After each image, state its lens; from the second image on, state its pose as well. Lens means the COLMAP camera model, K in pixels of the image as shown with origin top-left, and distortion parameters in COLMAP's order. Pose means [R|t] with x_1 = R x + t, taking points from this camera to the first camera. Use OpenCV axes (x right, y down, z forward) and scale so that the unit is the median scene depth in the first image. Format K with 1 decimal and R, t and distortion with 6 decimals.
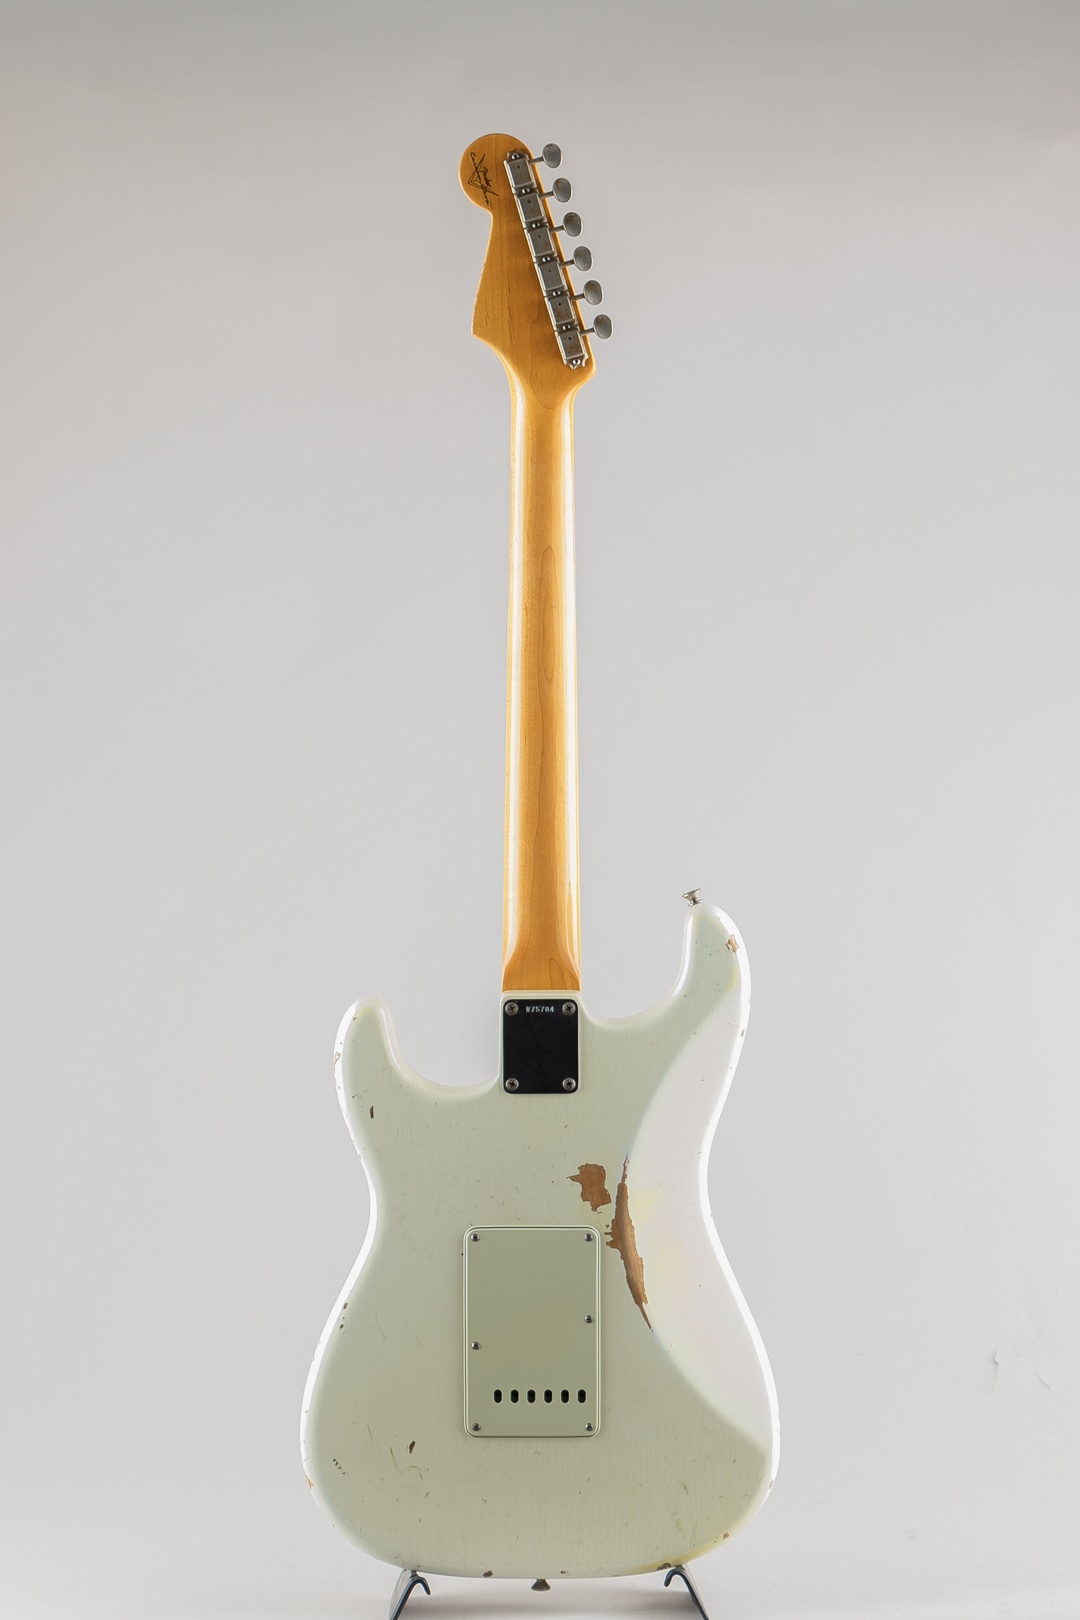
lens RADIAL K [[3965.2, 0, 537.9], [0, 3965.2, 808.3], [0, 0, 1]] dist [-0.017071, 0.000000]
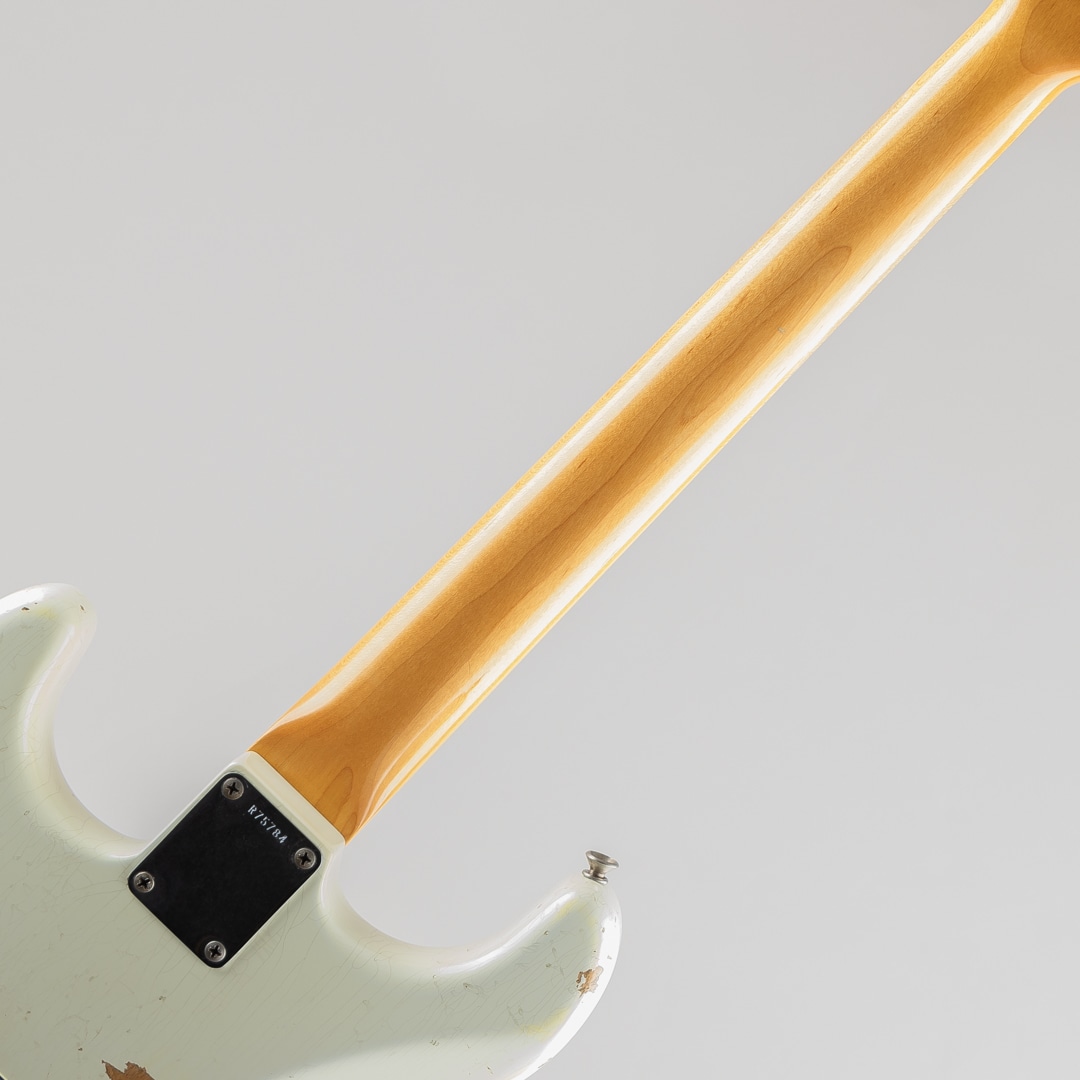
lens RADIAL K [[2697.0, 0, 533.8], [0, 2697.0, 550.4], [0, 0, 1]] dist [0.003425, 0.000000]
pose [[0.718240, 0.695739, 0.008843, -0.002857], [-0.693809, 0.715173, 0.084600, -0.036709], [0.052535, -0.066899, 0.996376, 0.616228]]
